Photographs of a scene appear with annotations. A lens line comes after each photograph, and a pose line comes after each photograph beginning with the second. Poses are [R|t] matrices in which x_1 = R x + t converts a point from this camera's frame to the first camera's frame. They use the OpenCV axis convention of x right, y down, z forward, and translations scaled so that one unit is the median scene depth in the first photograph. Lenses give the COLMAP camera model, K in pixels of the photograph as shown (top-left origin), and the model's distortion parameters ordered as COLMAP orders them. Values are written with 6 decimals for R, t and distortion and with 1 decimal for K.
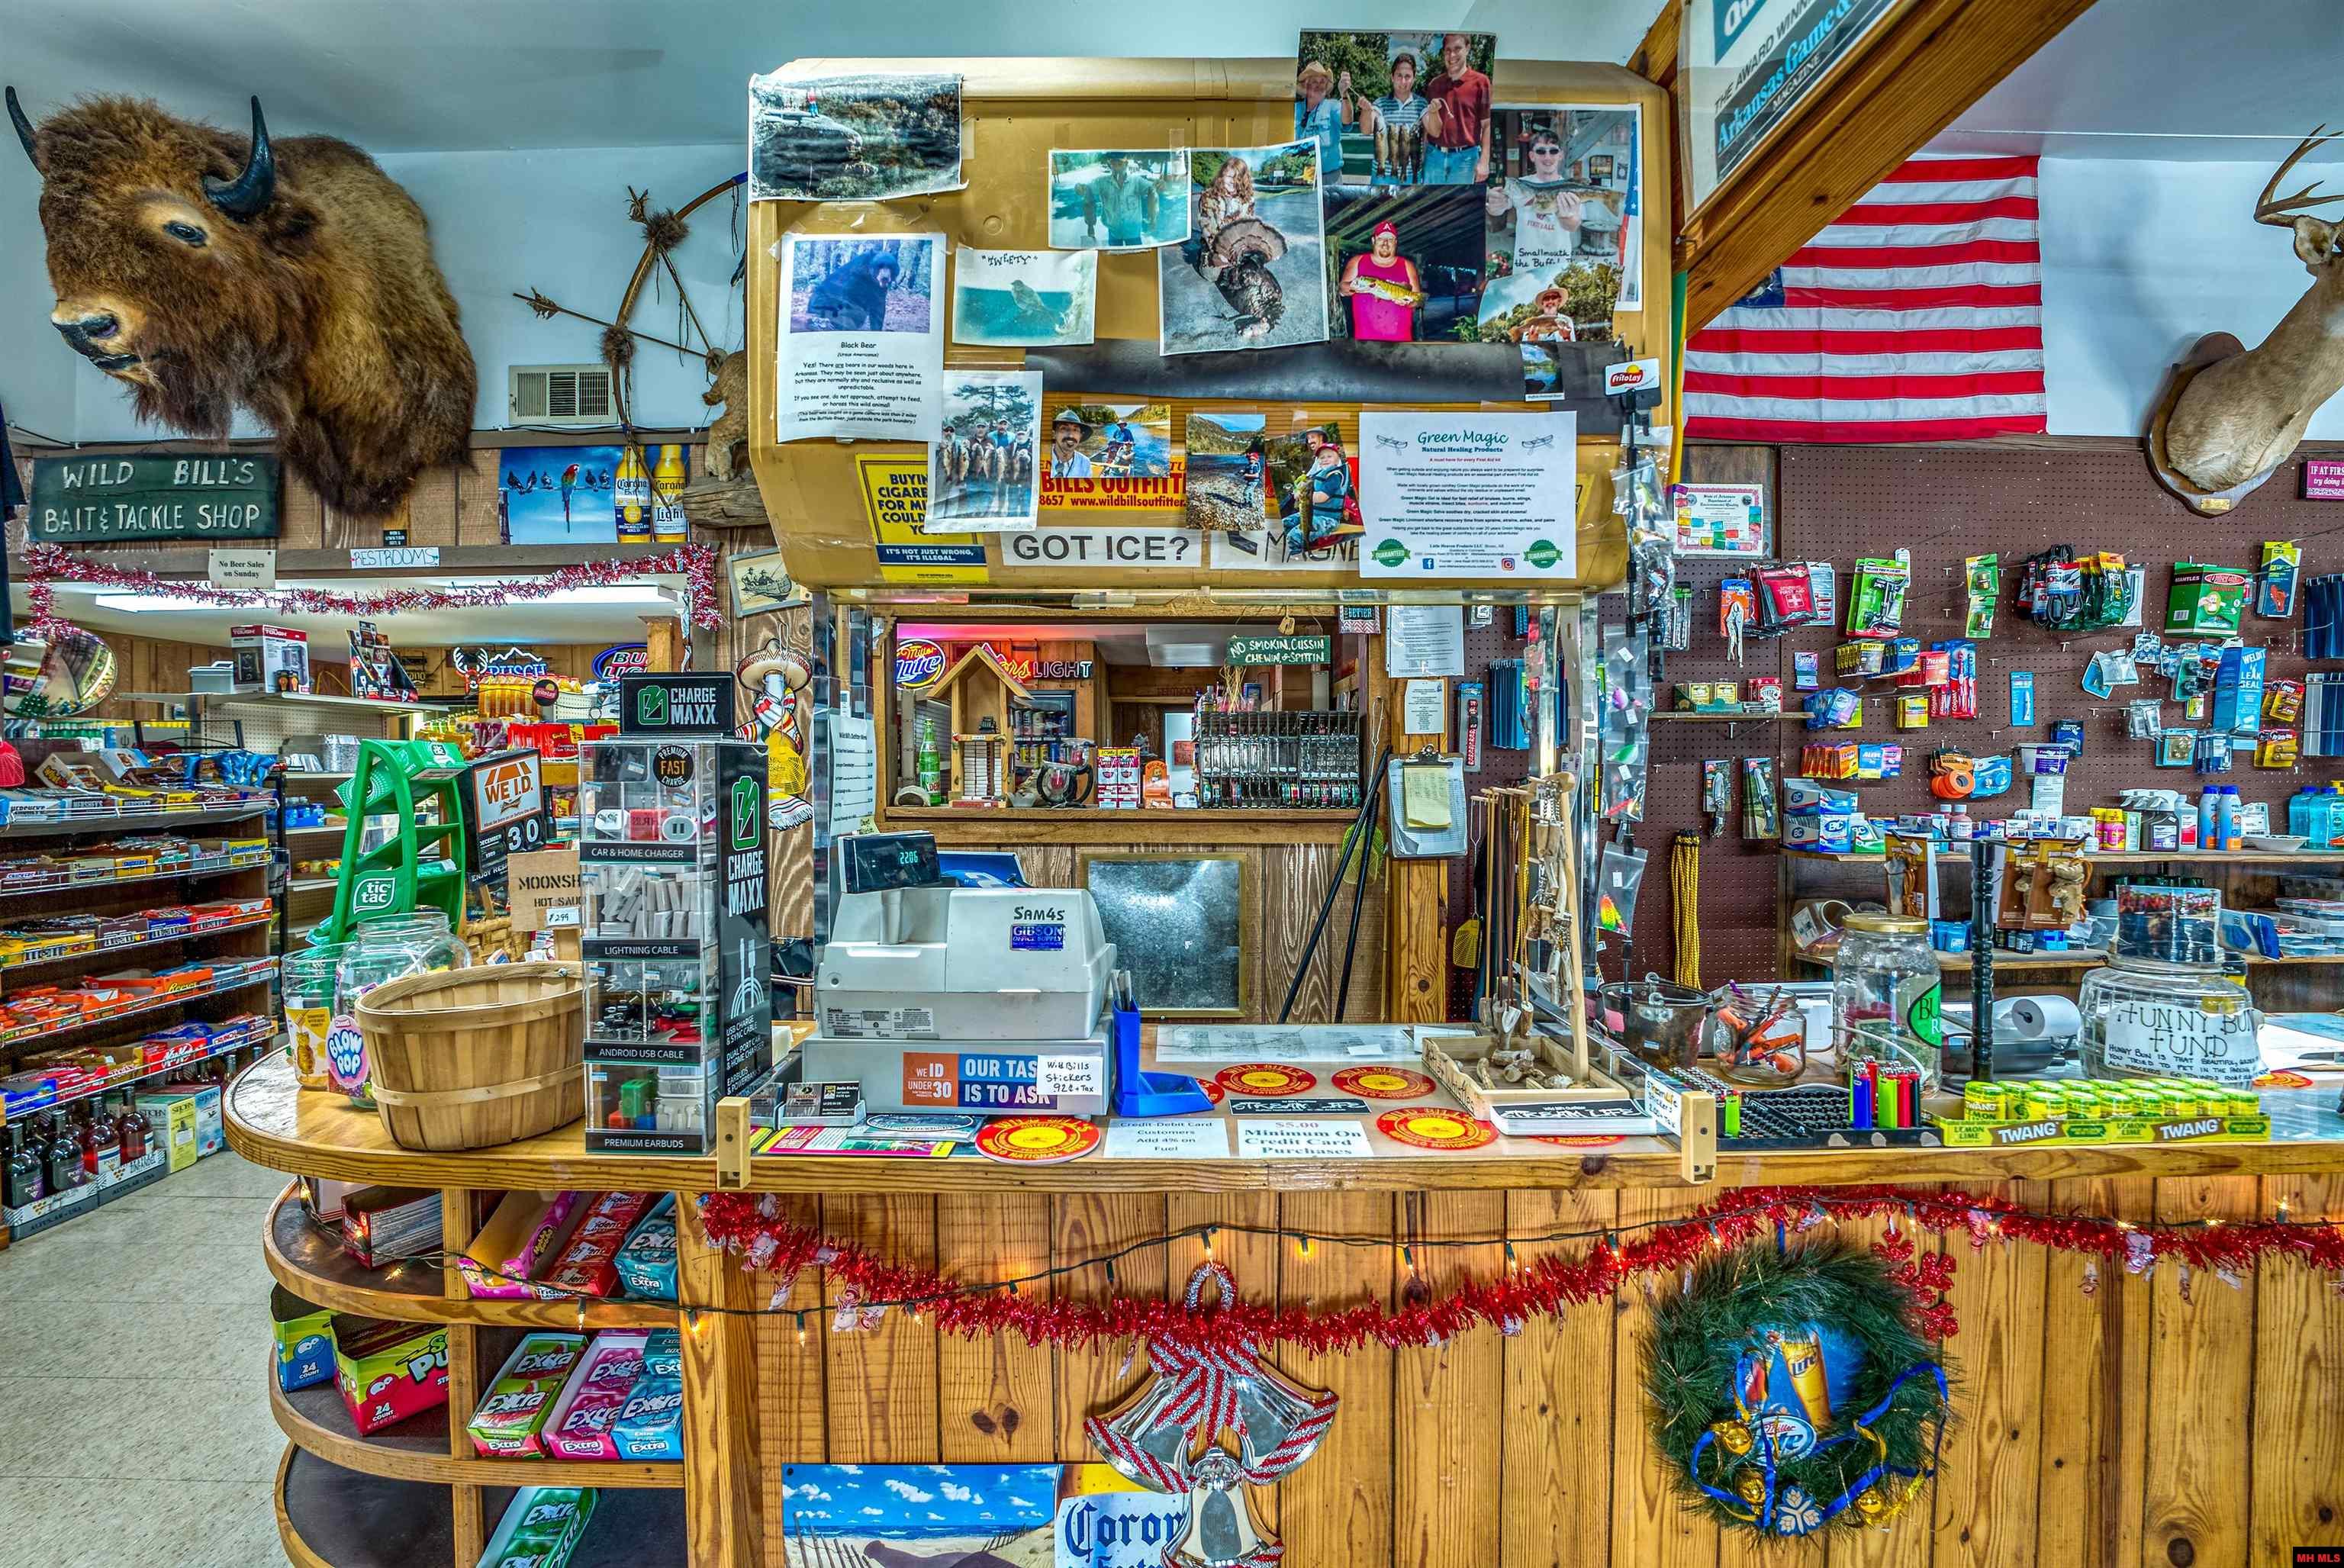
lens RADIAL K [[929.7, 0, 1178.5], [0, 929.7, 787.3], [0, 0, 1]] dist [-0.037282, 0.006077]
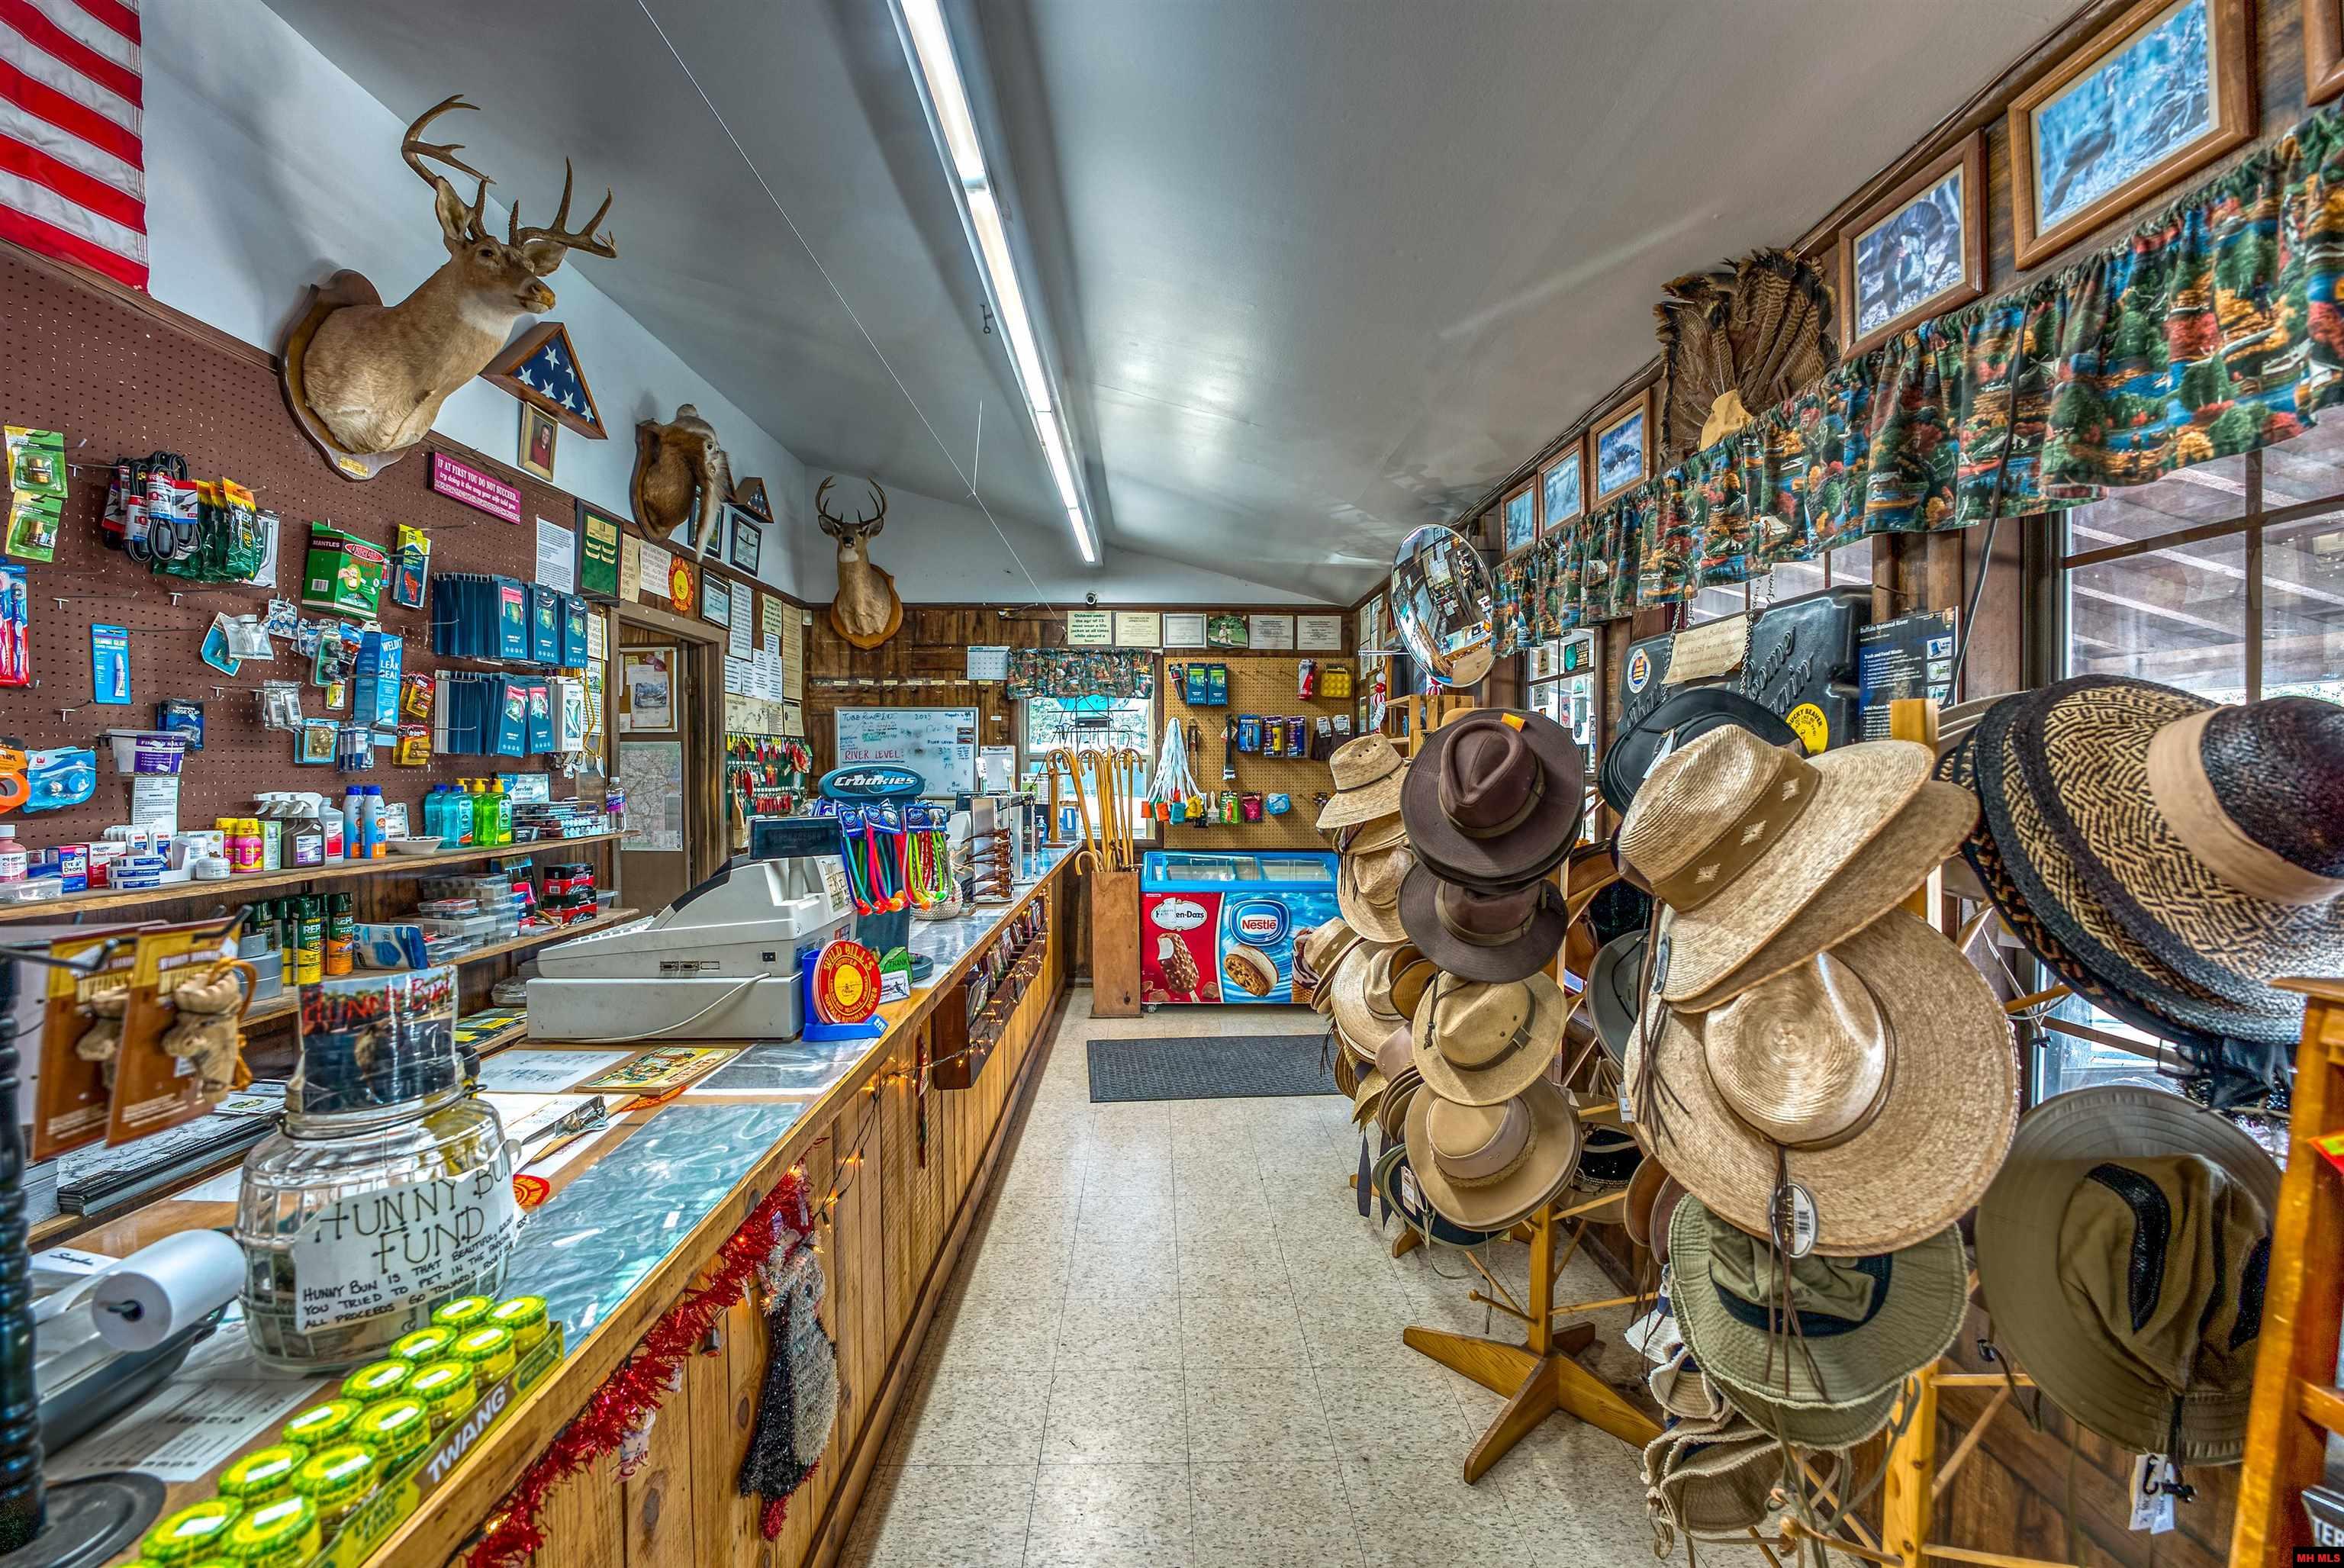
lens RADIAL K [[973.7, 0, 1189.4], [0, 973.7, 780.1], [0, 0, 1]] dist [-0.036561, 0.007603]
pose [[-0.028125, -0.012383, 0.999528, 0.204557], [0.017575, 0.999763, 0.012881, -0.005353], [-0.999450, 0.017929, -0.027901, 0.211512]]
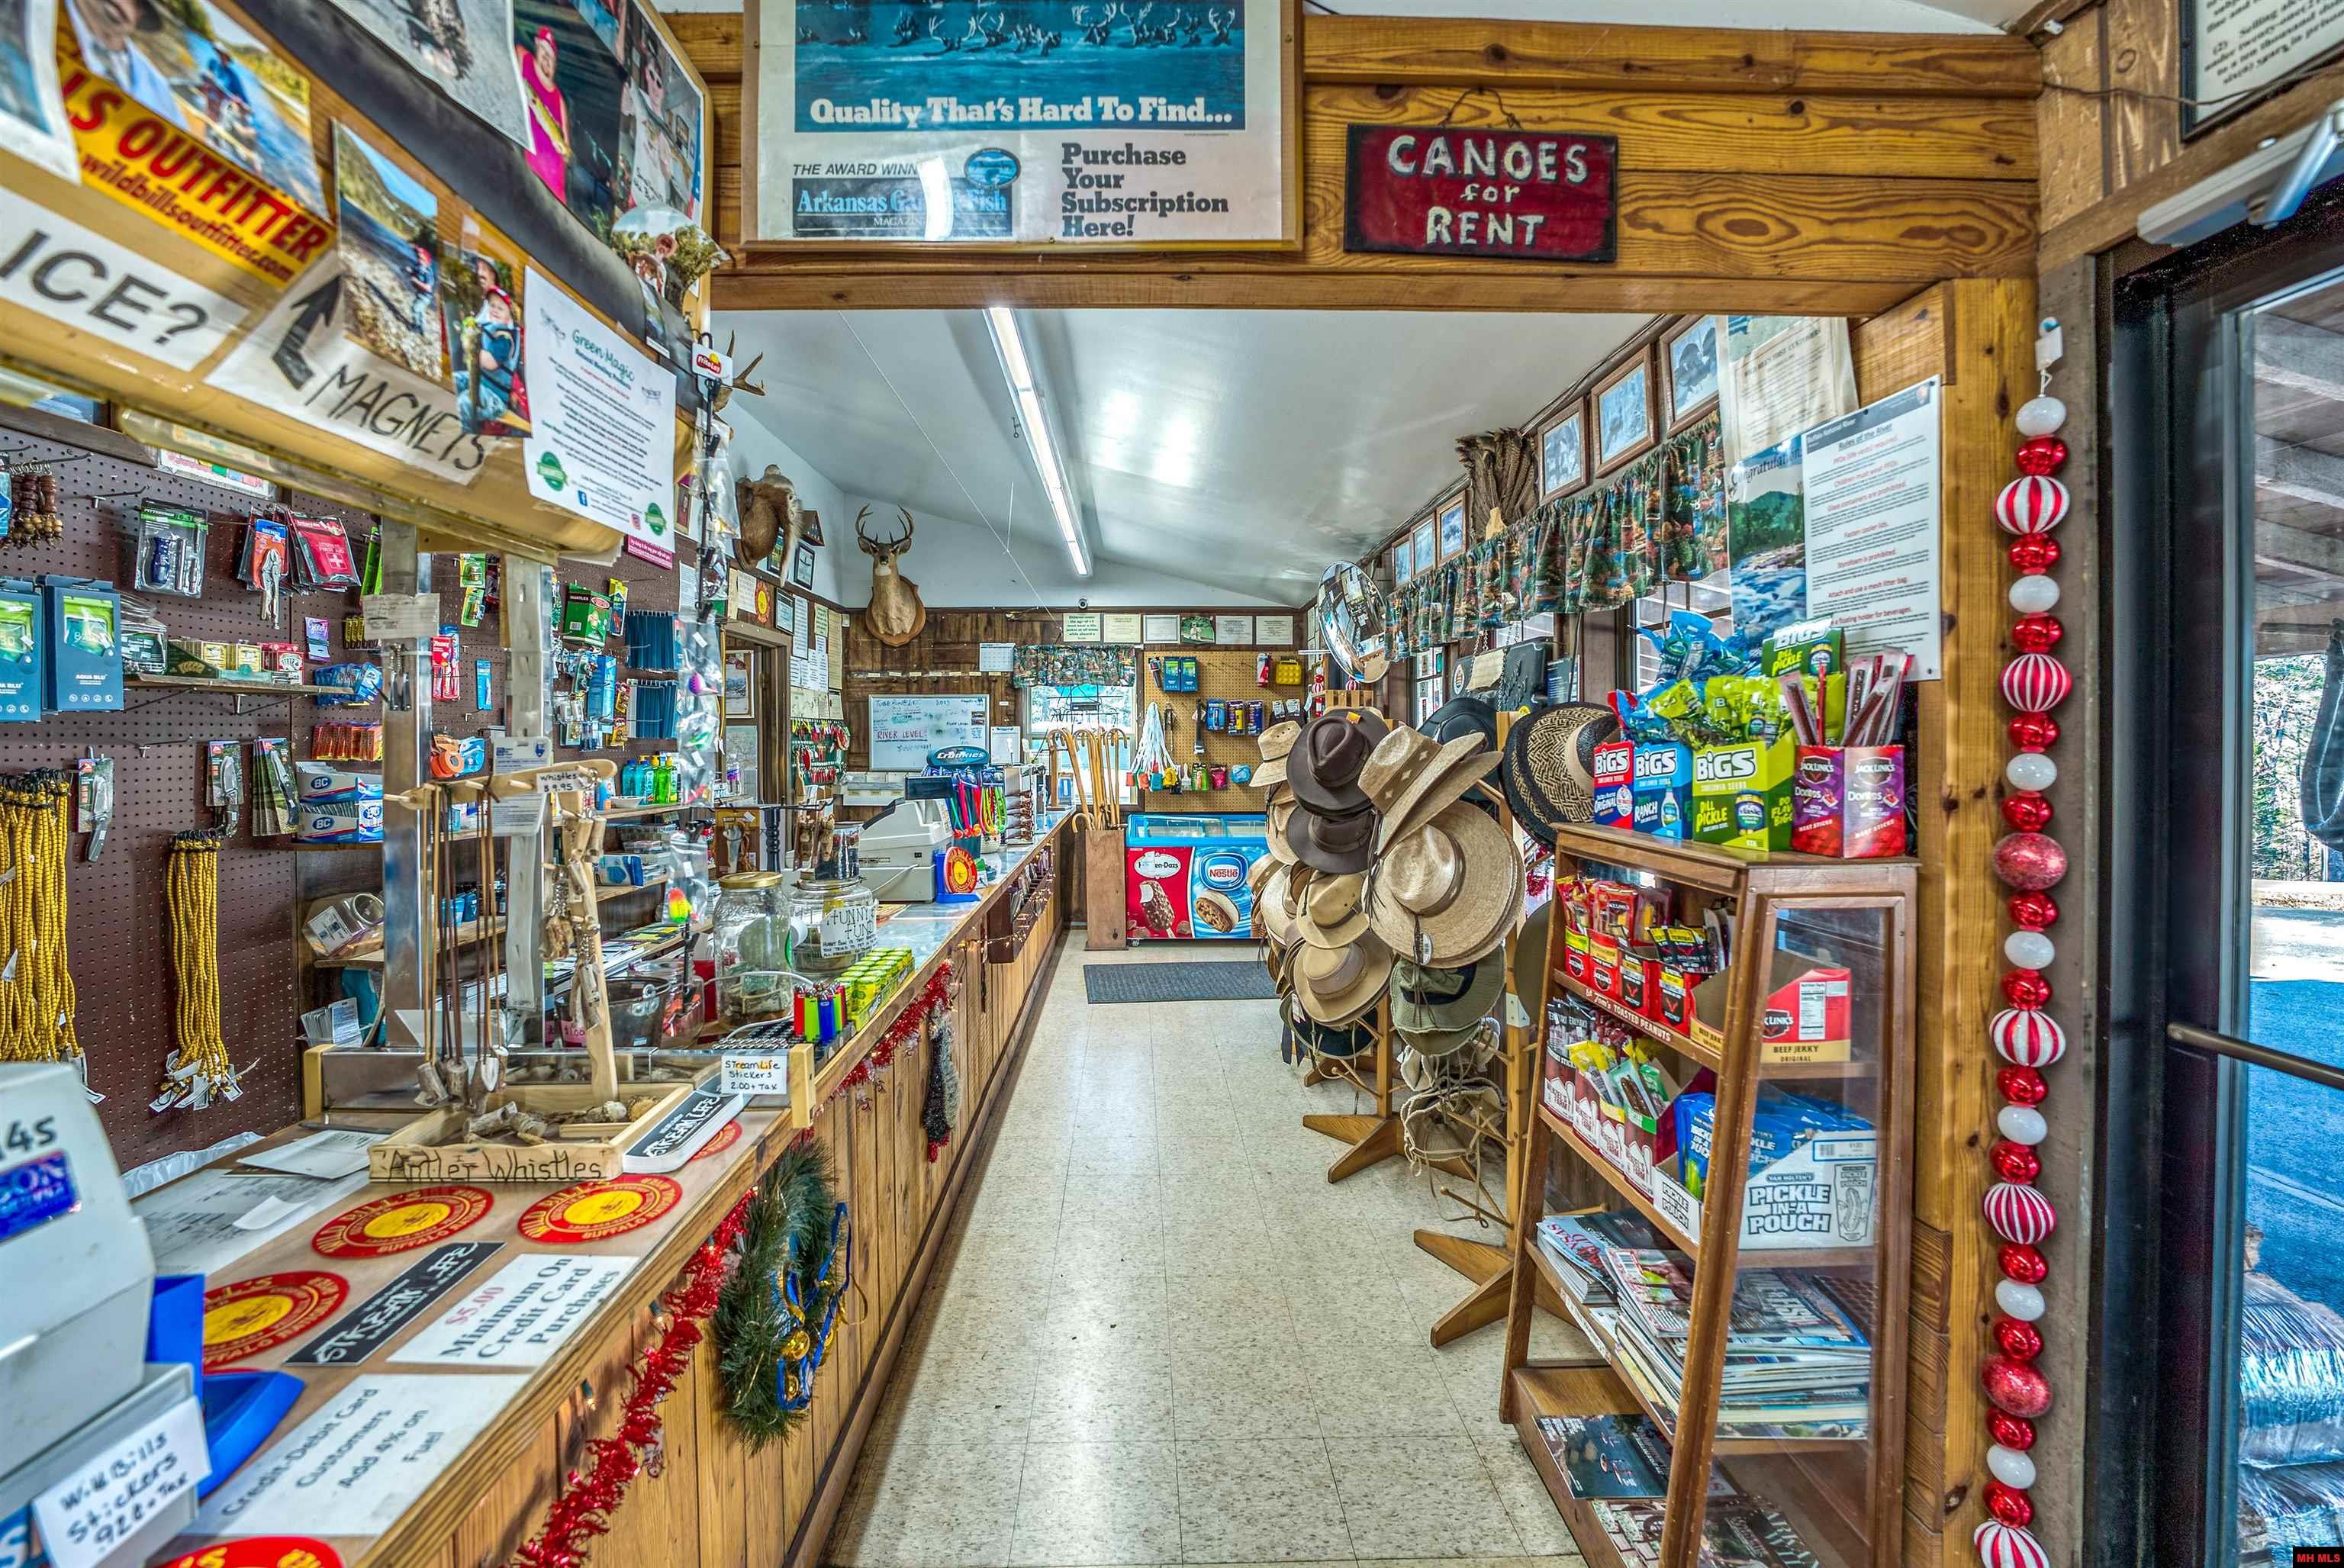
lens RADIAL K [[964.0, 0, 1125.7], [0, 964.0, 749.5], [0, 0, 1]] dist [-0.037873, 0.006631]
pose [[0.019266, -0.006481, 0.999793, -0.210565], [0.023130, 0.999714, 0.006035, -0.008649], [-0.999547, 0.023009, 0.019411, 0.208143]]
